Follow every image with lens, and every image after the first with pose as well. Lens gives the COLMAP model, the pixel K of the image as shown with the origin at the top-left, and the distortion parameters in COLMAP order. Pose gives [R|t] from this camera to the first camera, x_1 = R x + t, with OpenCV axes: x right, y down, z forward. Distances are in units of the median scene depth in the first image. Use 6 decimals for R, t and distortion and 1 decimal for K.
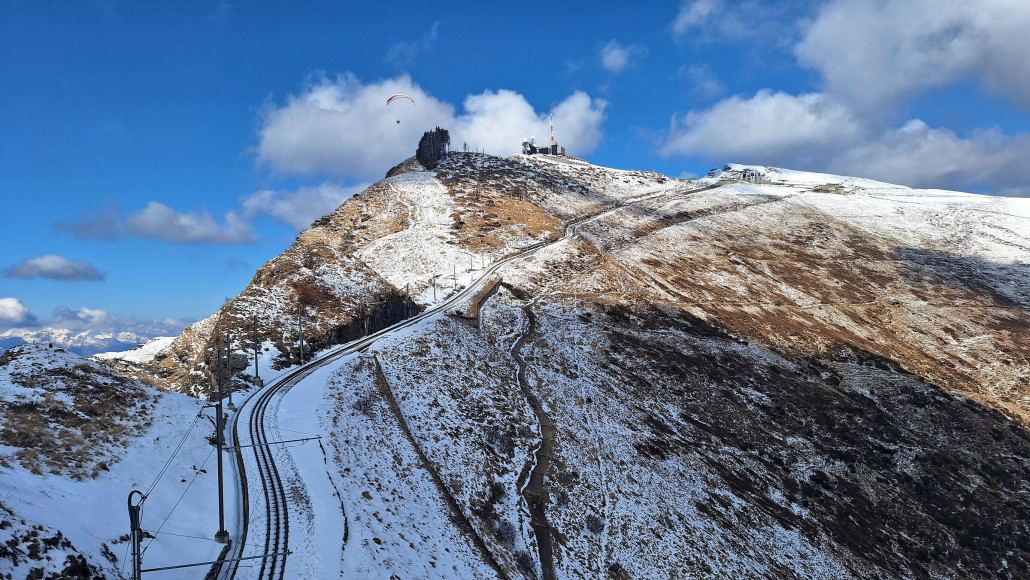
lens RADIAL K [[789.1, 0, 512.2], [0, 789.1, 253.1], [0, 0, 1]] dist [0.143339, -0.177002]
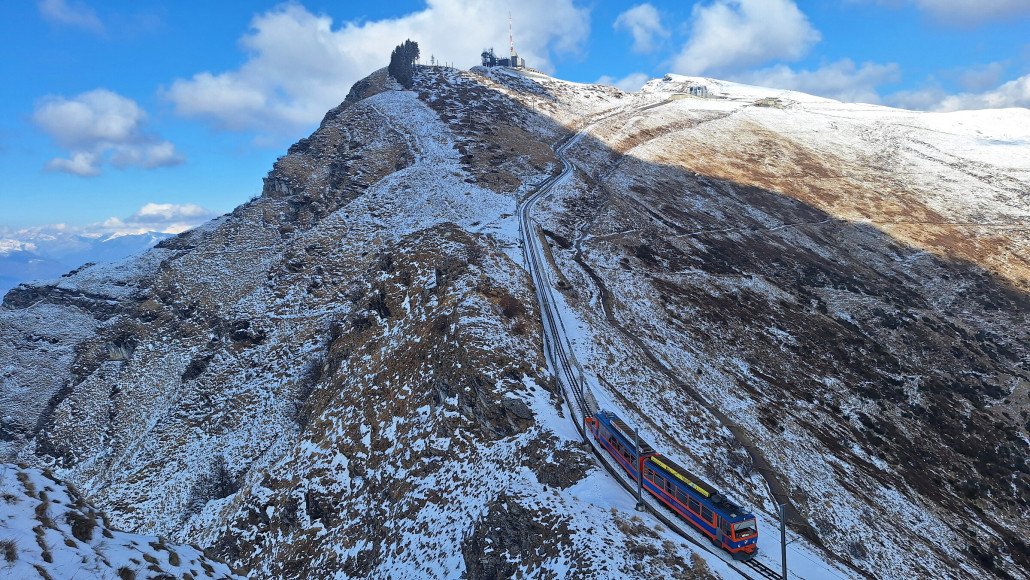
lens RADIAL K [[789.1, 0, 512.2], [0, 789.1, 253.1], [0, 0, 1]] dist [0.143339, -0.177002]
pose [[0.989788, -0.012179, 0.142028, -0.112994], [-0.007120, 0.990876, 0.134590, -0.038580], [-0.142371, -0.134227, 0.980670, 0.033246]]
